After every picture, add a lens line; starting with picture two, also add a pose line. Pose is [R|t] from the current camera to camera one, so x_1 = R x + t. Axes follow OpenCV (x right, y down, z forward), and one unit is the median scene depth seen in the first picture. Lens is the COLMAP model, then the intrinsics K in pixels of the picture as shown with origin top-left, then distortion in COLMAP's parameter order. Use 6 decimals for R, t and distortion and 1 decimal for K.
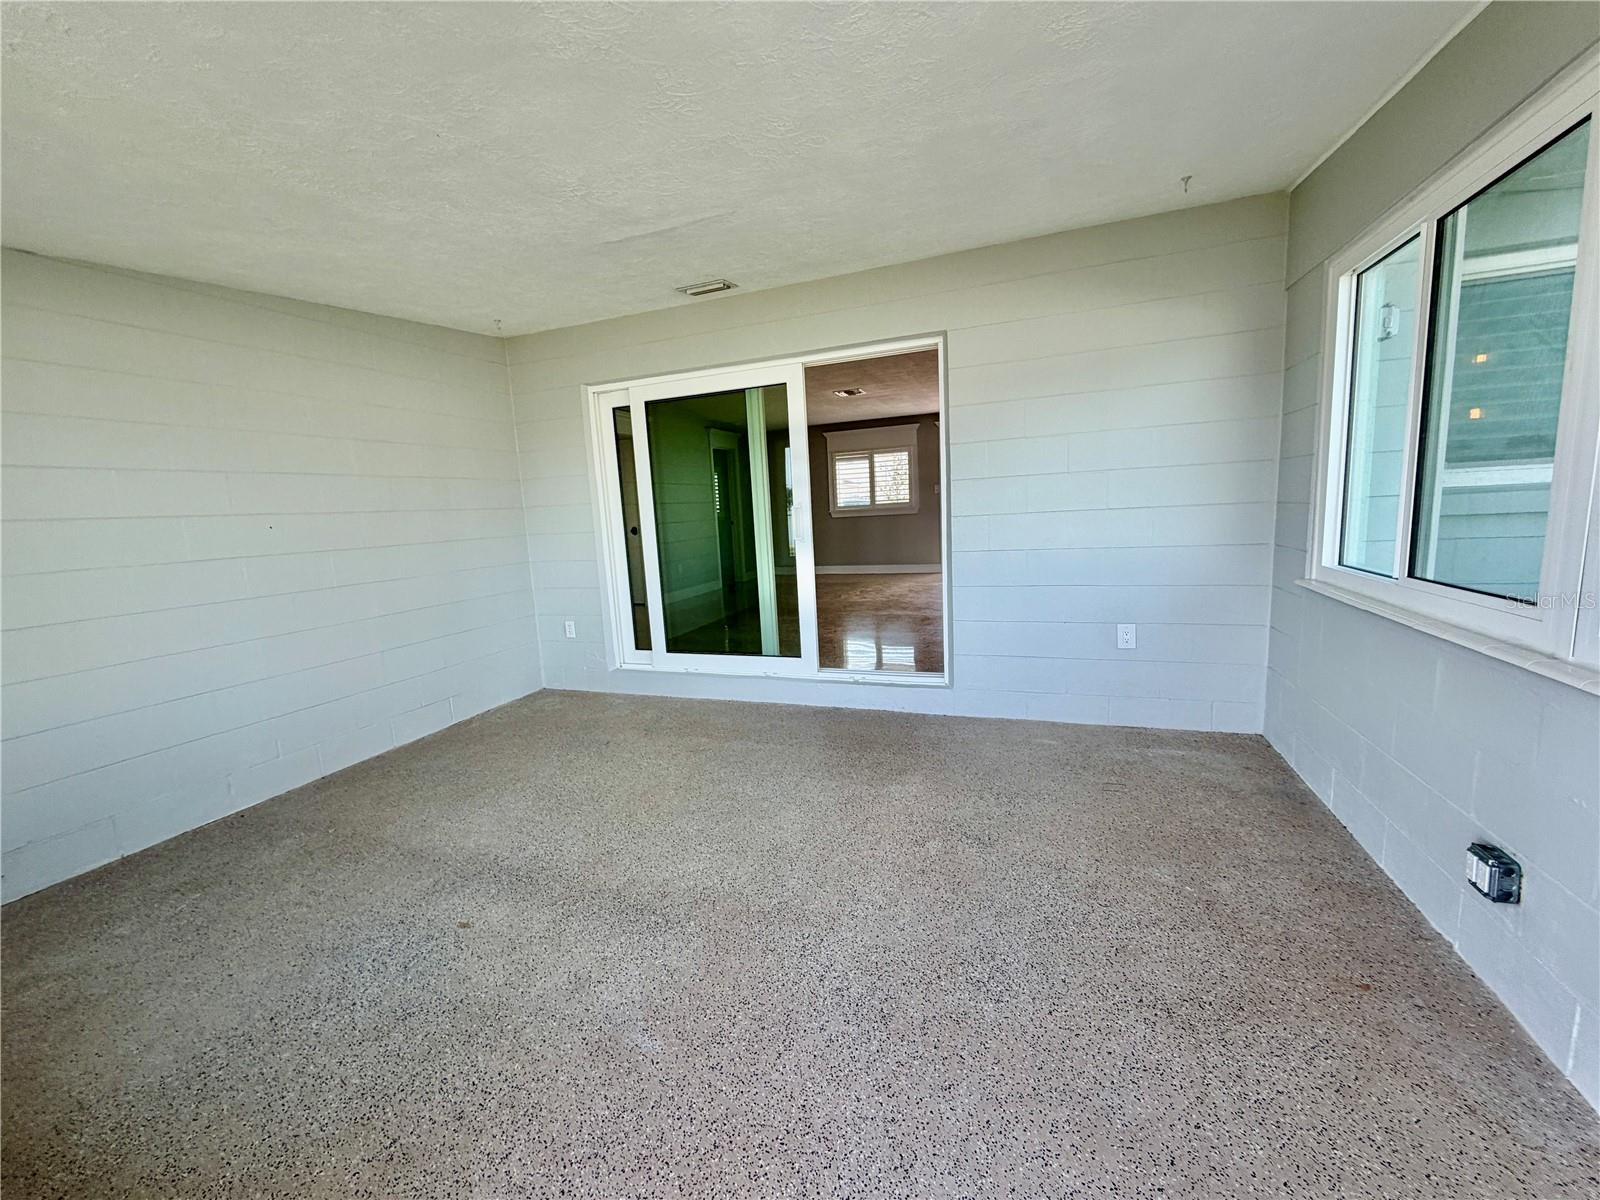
lens RADIAL K [[635.7, 0, 795.2], [0, 635.7, 600.8], [0, 0, 1]] dist [-0.000619, 0.000260]
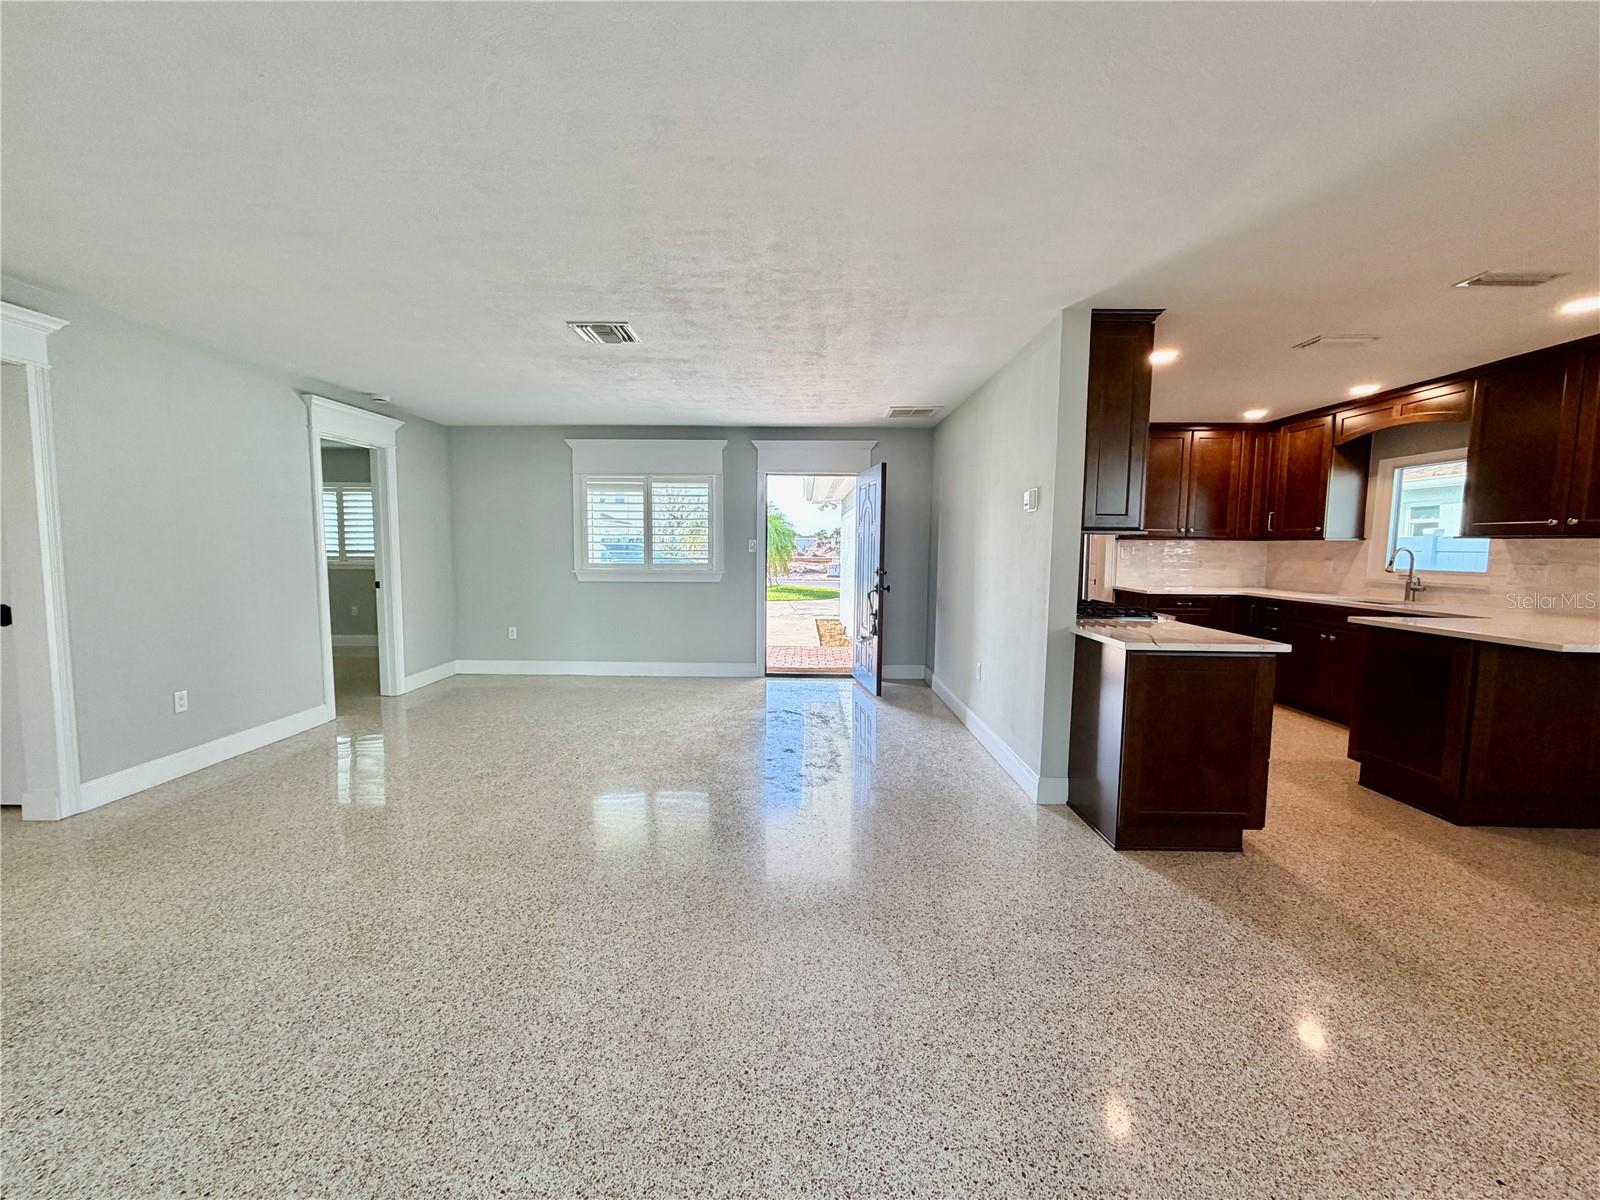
lens RADIAL K [[635.7, 0, 795.2], [0, 635.7, 600.8], [0, 0, 1]] dist [-0.000619, 0.000260]
pose [[0.934412, 0.032510, 0.354708, 0.040138], [-0.009989, 0.997826, -0.065140, -0.079613], [-0.356055, 0.057325, 0.932705, 0.392248]]
